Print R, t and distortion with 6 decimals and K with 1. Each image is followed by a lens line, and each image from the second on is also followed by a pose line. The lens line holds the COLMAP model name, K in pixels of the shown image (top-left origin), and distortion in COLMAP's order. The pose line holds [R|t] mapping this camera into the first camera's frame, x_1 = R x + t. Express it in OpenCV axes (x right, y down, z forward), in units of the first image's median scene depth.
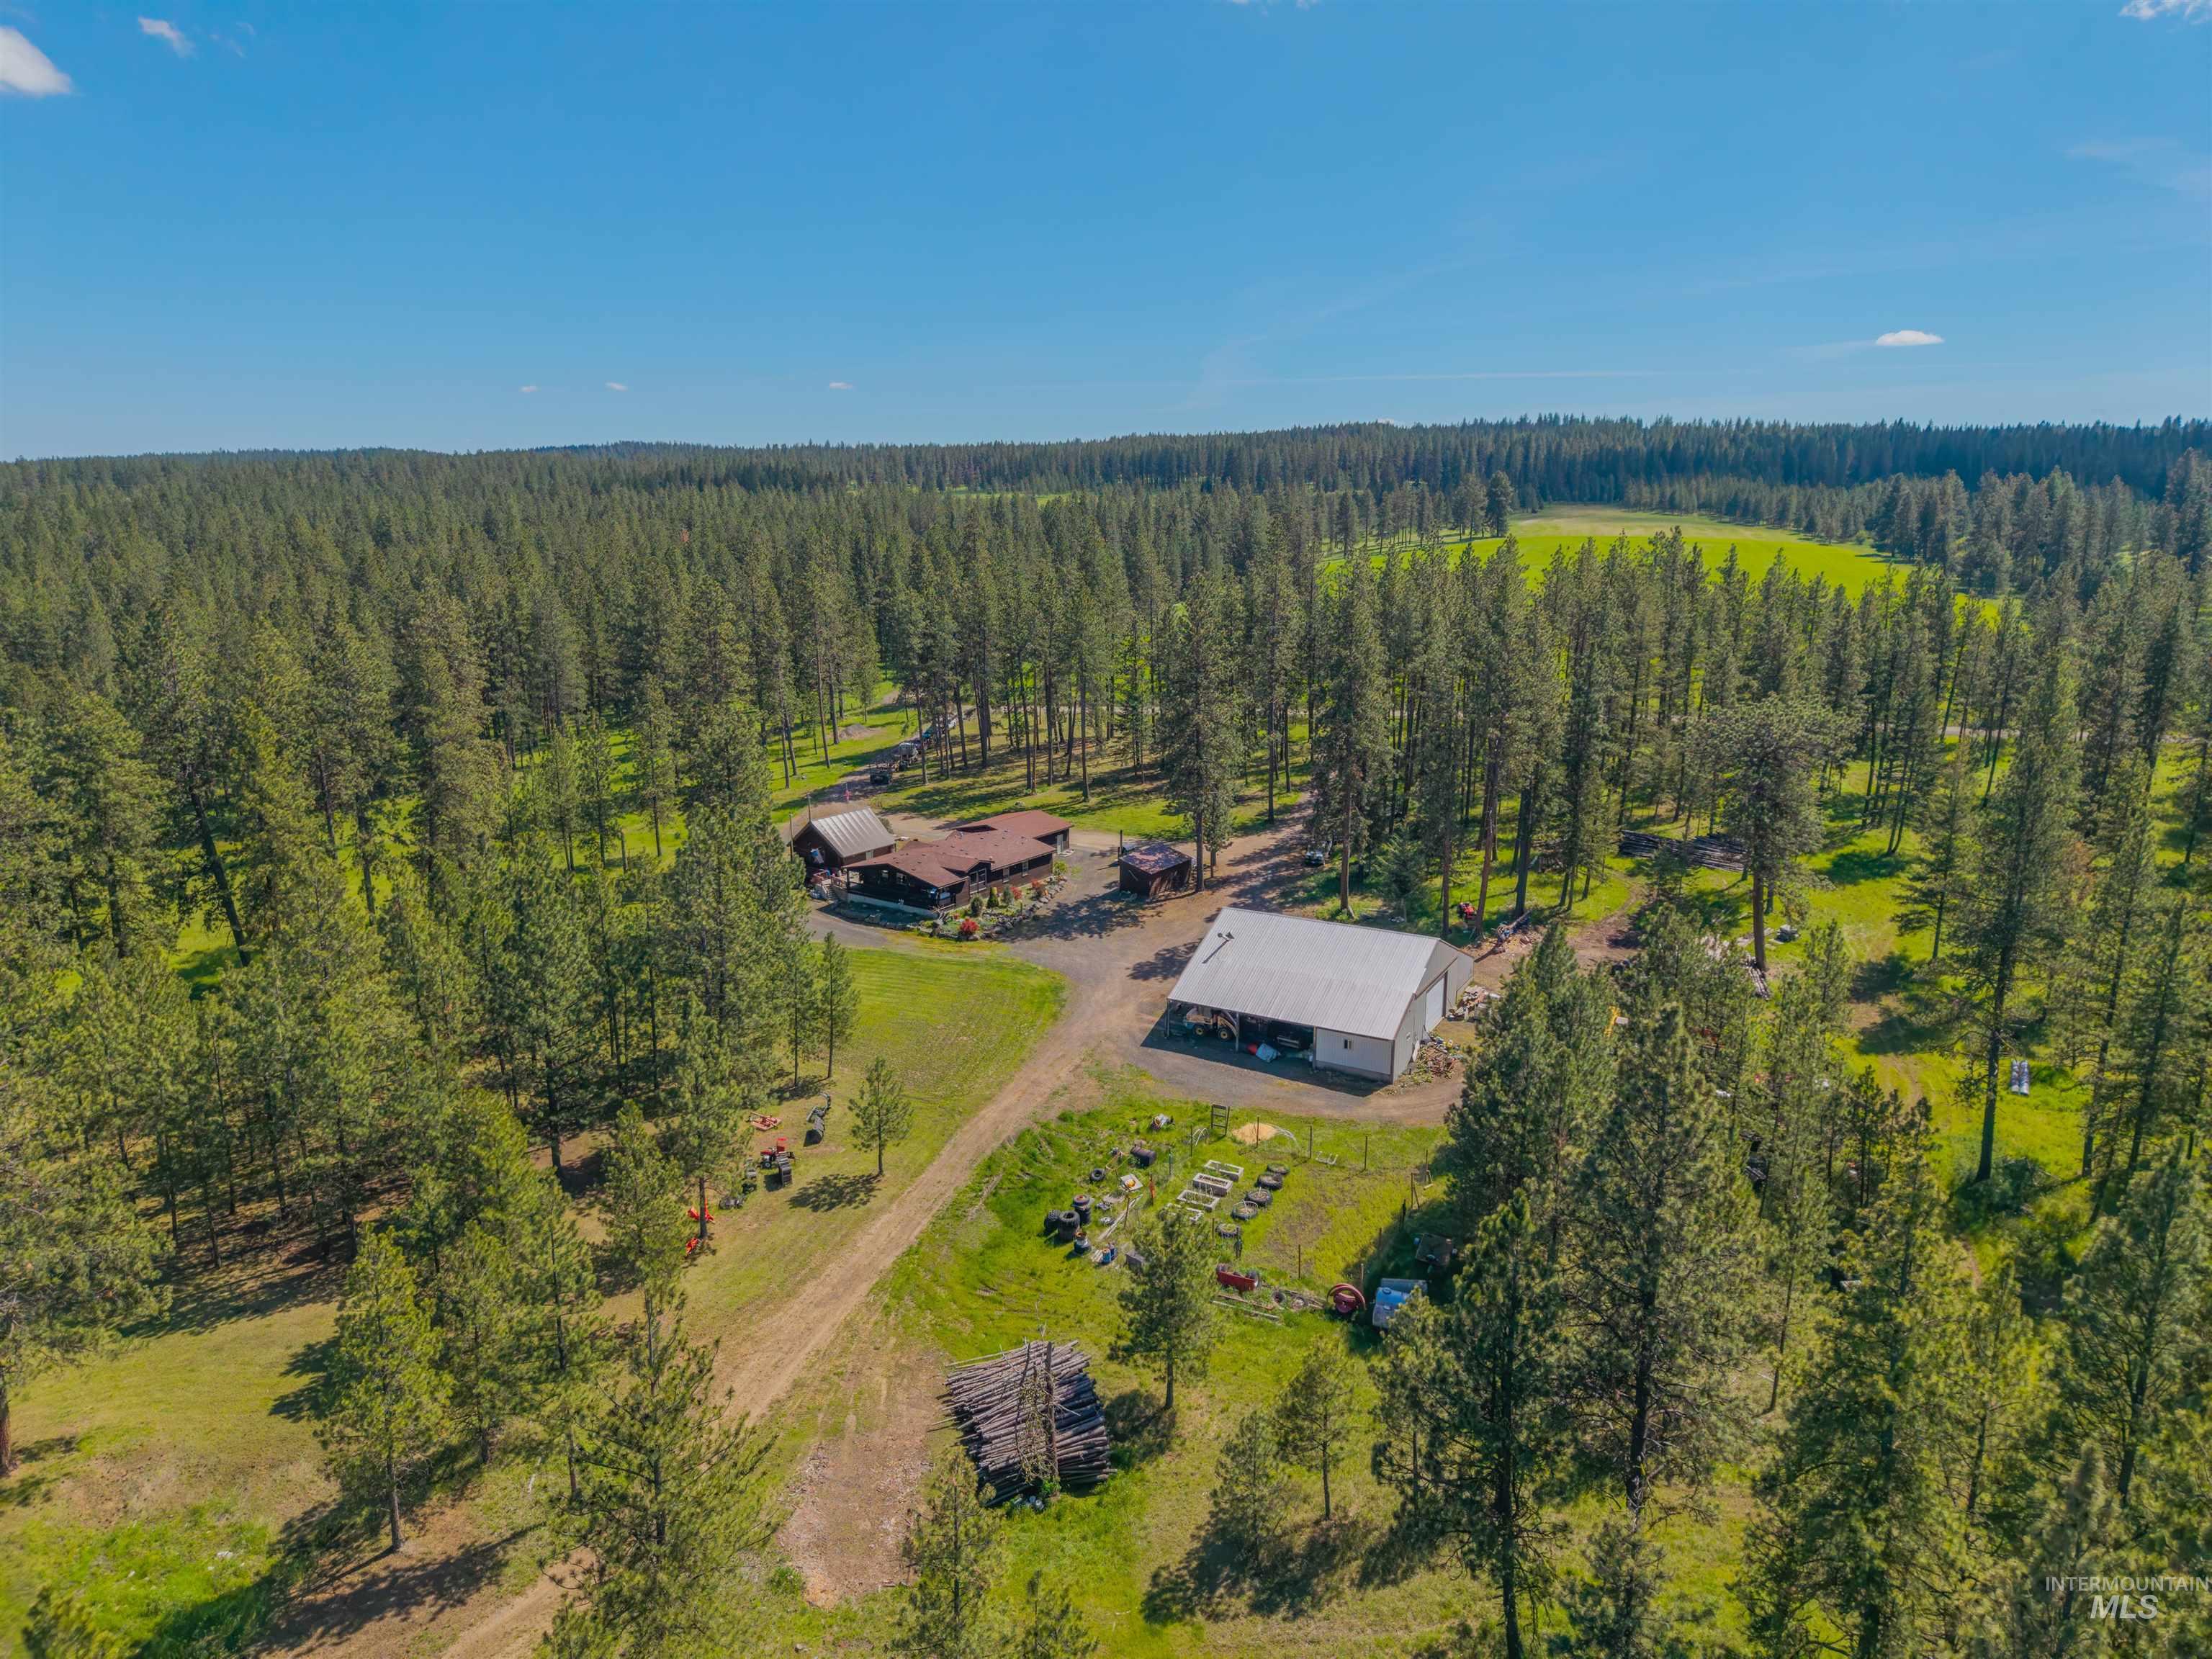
lens RADIAL K [[1505.3, 0, 1106.0], [0, 1505.3, 829.5], [0, 0, 1]] dist [0.039609, -0.034369]
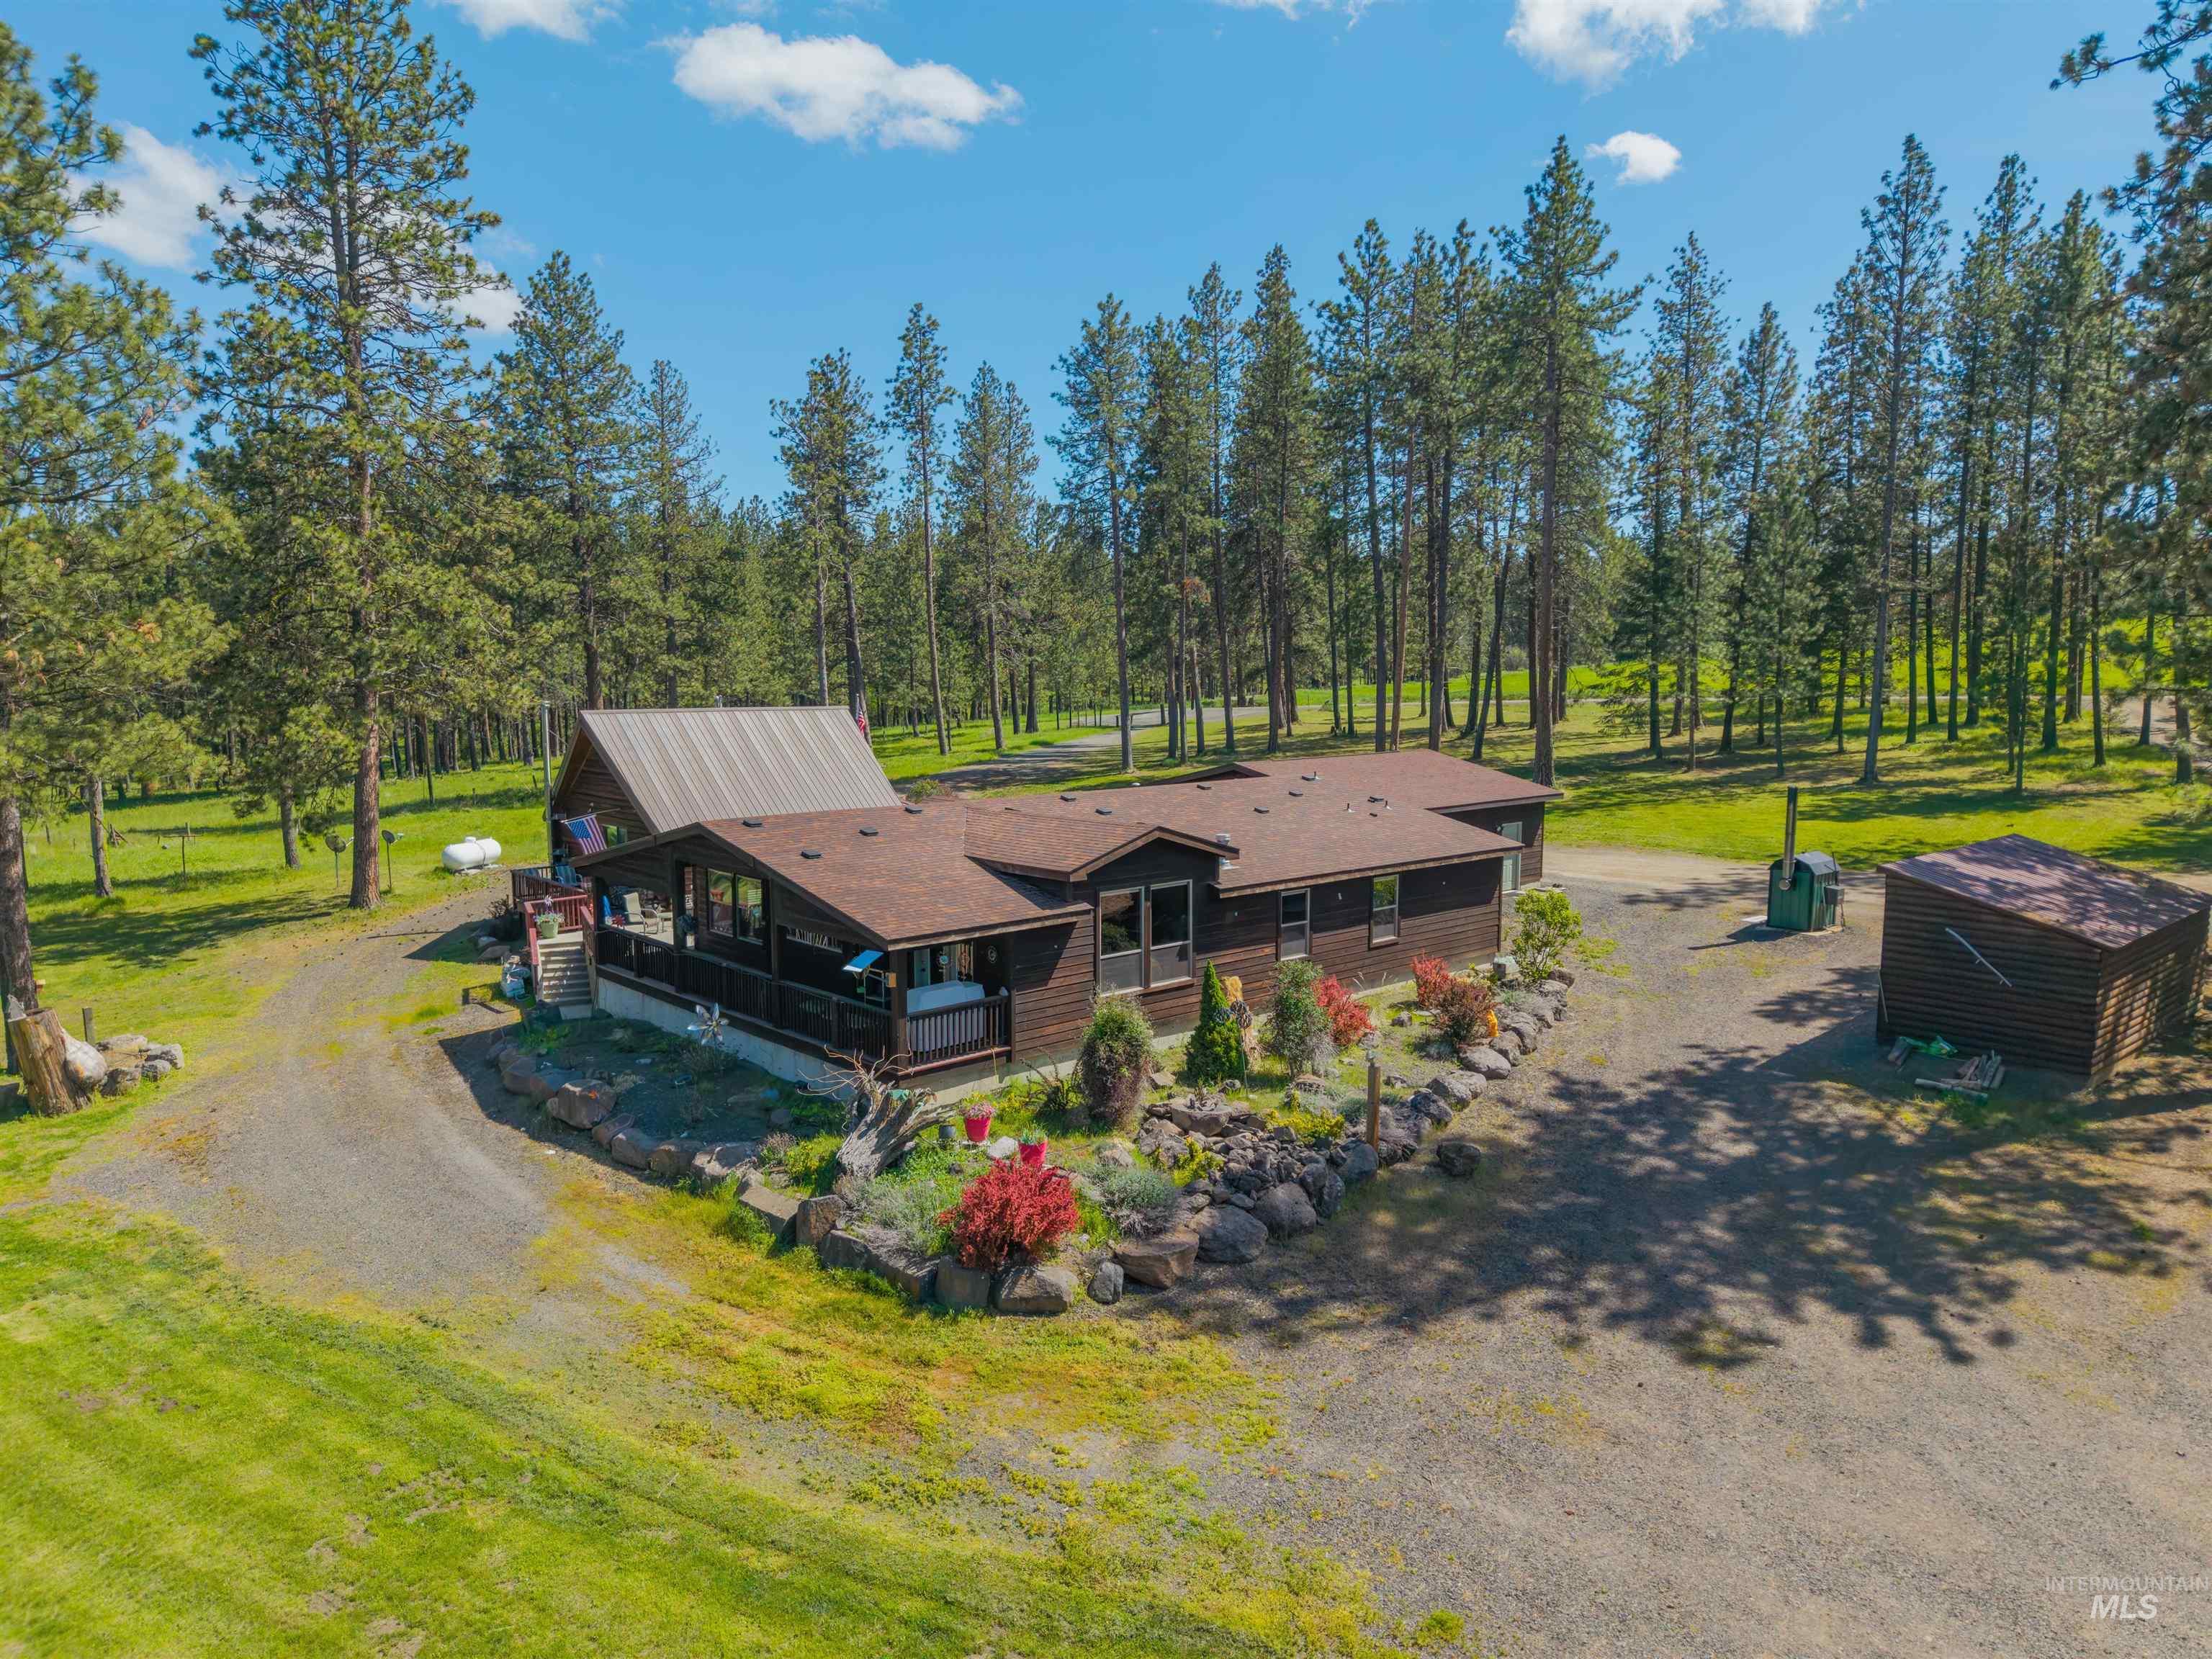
lens RADIAL K [[1505.3, 0, 1106.0], [0, 1505.3, 829.5], [0, 0, 1]] dist [0.039609, -0.034369]
pose [[0.976684, 0.027551, -0.212907, -0.047894], [-0.050540, 0.993365, -0.103301, 0.039725], [0.208648, 0.111653, 0.971596, 0.791460]]
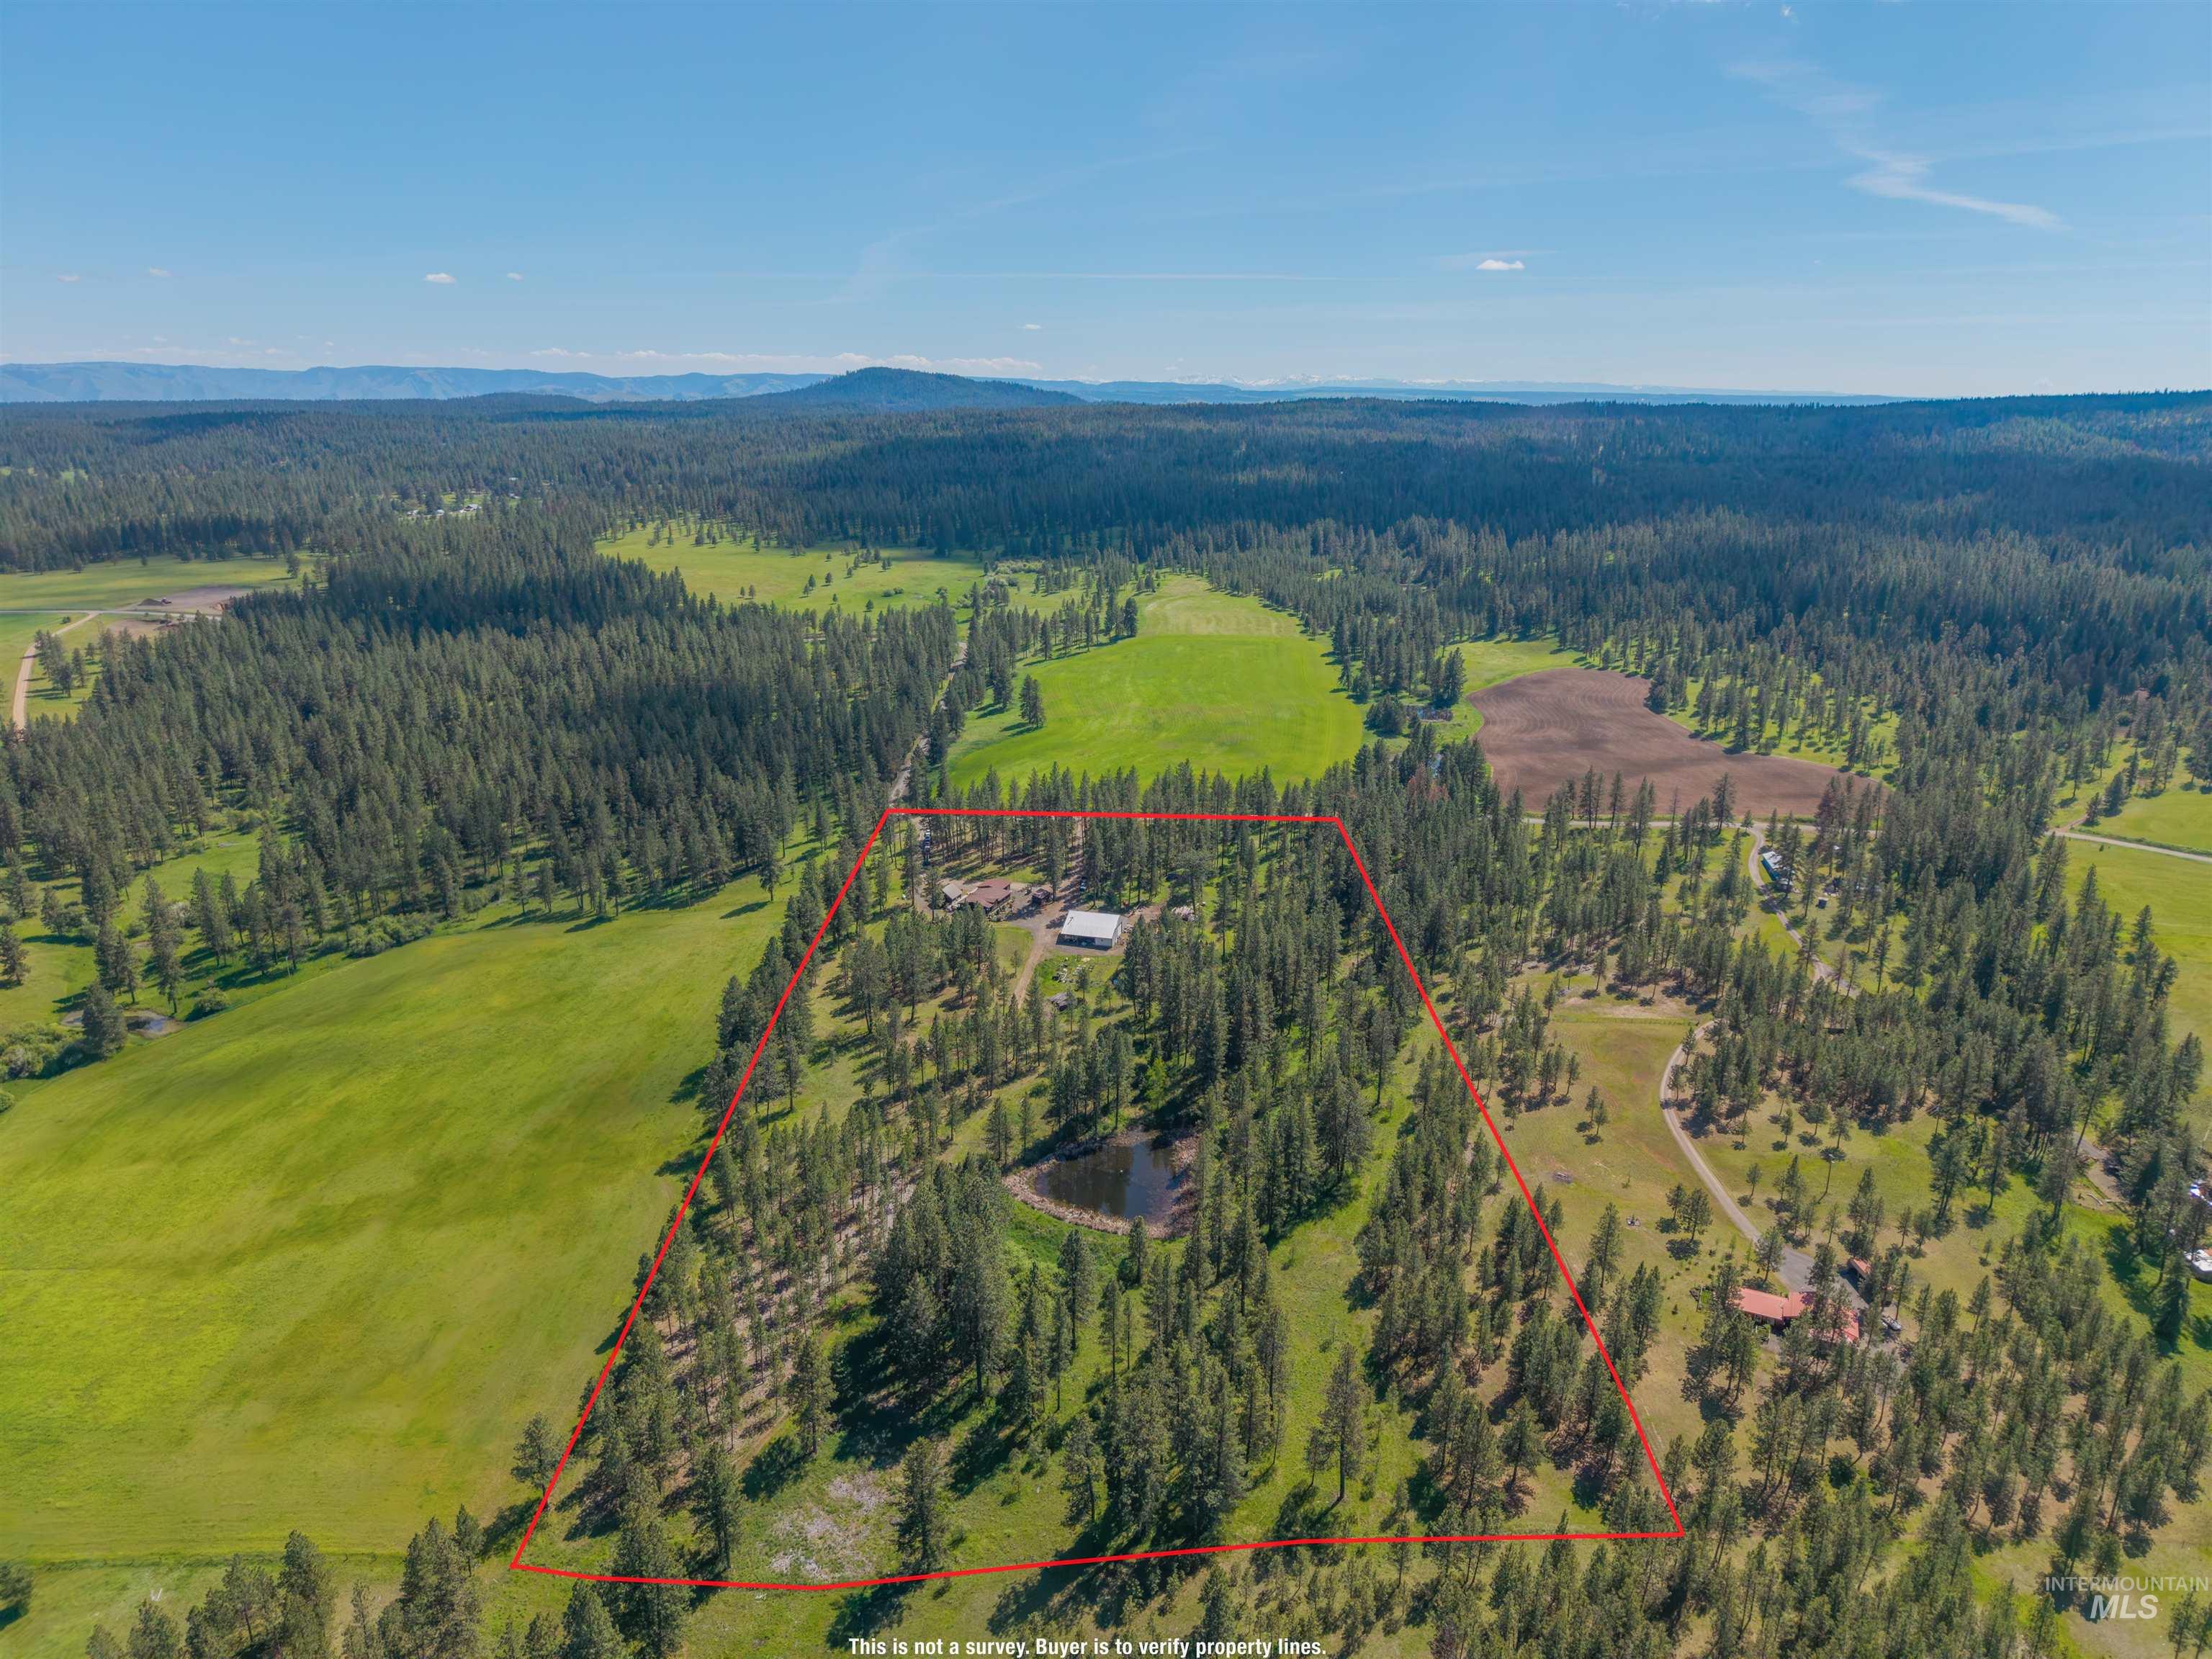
lens RADIAL K [[1505.3, 0, 1106.0], [0, 1505.3, 829.5], [0, 0, 1]] dist [0.039609, -0.034369]
pose [[0.973613, -0.062937, 0.219357, -0.607026], [0.049255, 0.996517, 0.067296, -0.375196], [-0.222828, -0.054715, 0.973321, -2.578560]]
